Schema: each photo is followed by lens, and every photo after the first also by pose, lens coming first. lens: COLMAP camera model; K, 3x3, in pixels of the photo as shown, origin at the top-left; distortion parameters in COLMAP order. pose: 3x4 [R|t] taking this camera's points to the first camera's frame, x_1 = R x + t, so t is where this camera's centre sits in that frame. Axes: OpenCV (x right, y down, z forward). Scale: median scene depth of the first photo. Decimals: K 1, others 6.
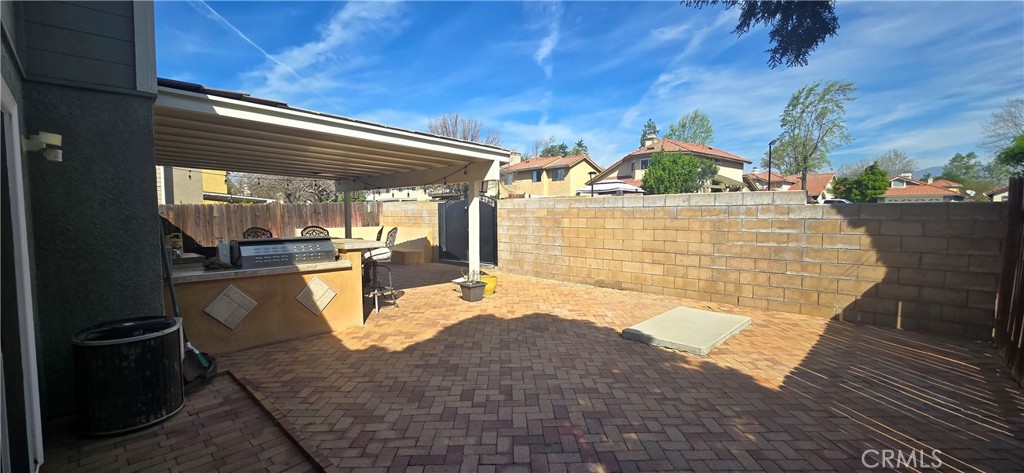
lens RADIAL K [[416.9, 0, 510.9], [0, 416.9, 236.5], [0, 0, 1]] dist [-0.004392, 0.000401]
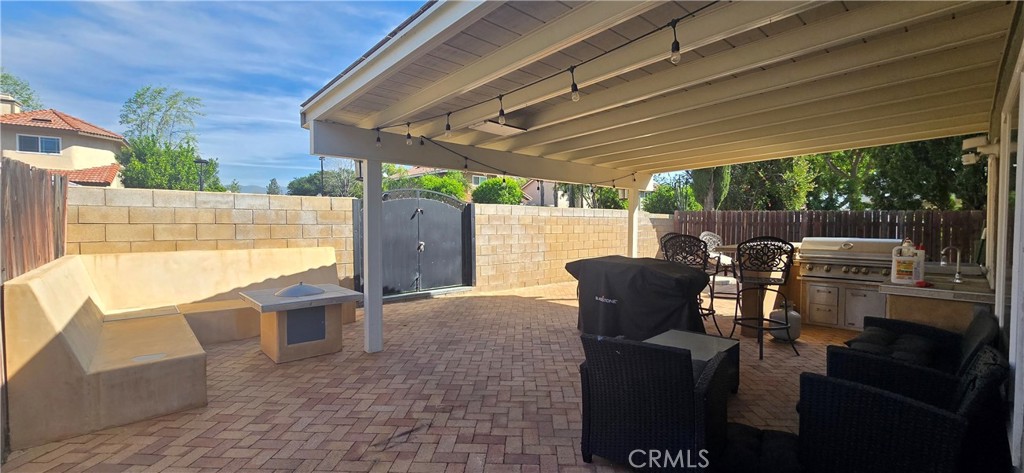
lens RADIAL K [[416.9, 0, 512.0], [0, 416.9, 241.2], [0, 0, 1]] dist [-0.004392, 0.000401]
pose [[0.064711, -0.034354, 0.997313, -1.521699], [0.055635, 0.997977, 0.030767, -0.065812], [-0.996352, 0.053495, 0.066492, 1.638557]]
